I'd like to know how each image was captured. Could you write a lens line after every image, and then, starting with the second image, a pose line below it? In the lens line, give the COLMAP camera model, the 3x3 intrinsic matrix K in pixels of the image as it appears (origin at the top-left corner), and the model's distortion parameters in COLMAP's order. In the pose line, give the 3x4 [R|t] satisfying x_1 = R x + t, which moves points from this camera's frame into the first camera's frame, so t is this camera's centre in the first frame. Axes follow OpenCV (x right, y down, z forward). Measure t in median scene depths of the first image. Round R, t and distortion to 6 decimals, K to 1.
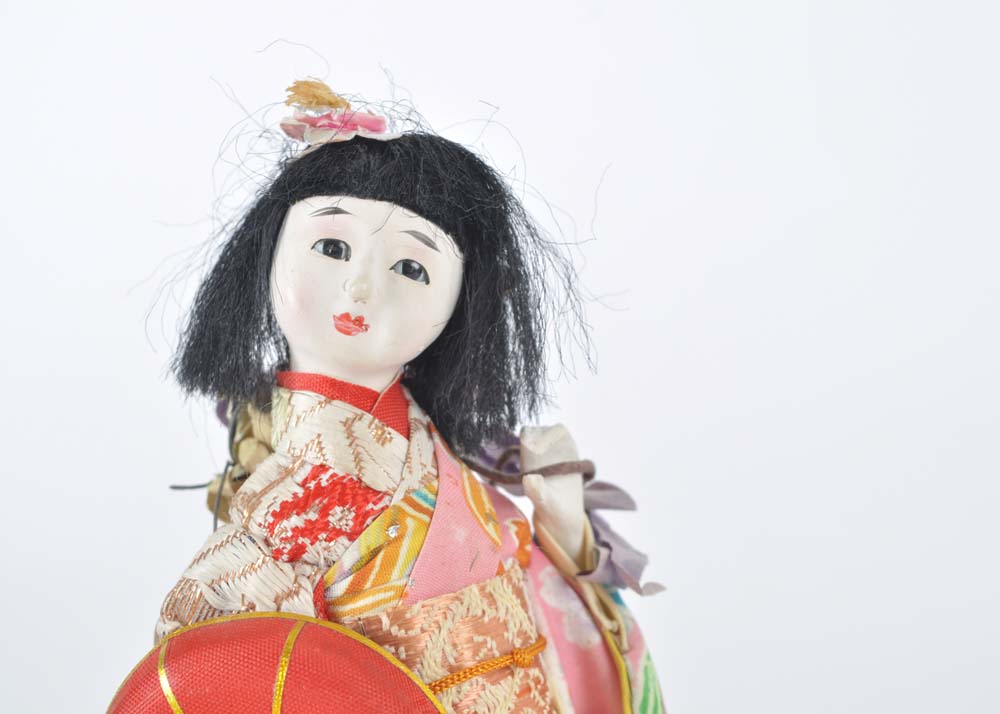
lens RADIAL K [[2390.7, 0, 519.9], [0, 2390.7, 367.0], [0, 0, 1]] dist [0.073096, 0.000000]
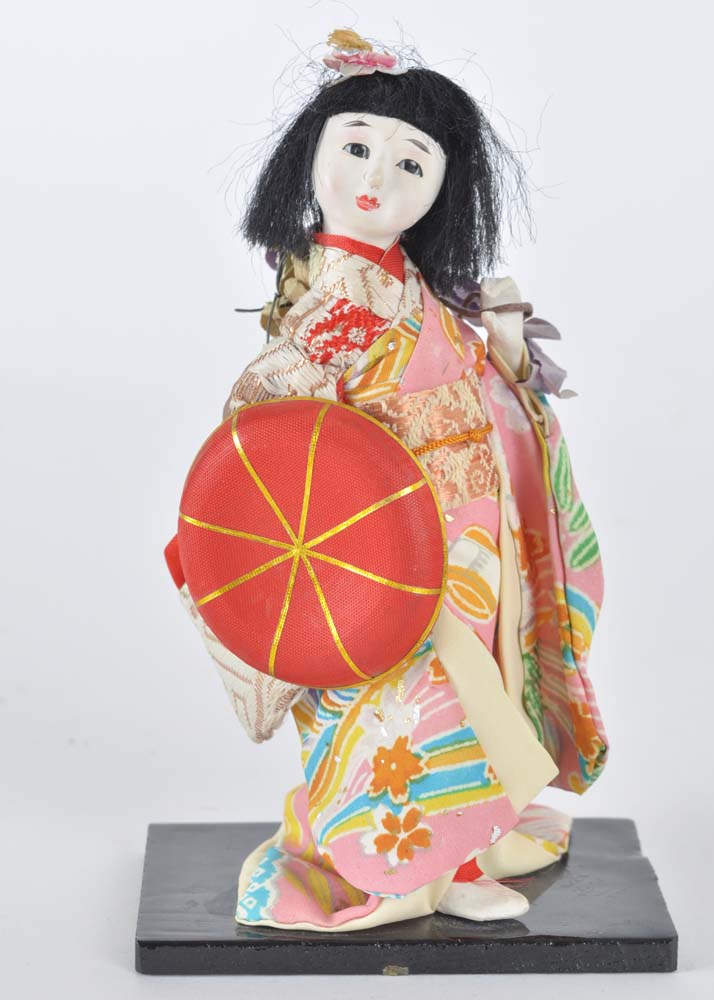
lens RADIAL K [[2390.7, 0, 359.2], [0, 2390.7, 499.9], [0, 0, 1]] dist [0.073096, 0.000000]
pose [[0.997922, 0.043075, -0.047920, 0.001722], [-0.036816, 0.991523, 0.124604, -0.019693], [0.052881, -0.122581, 0.991049, -0.460646]]
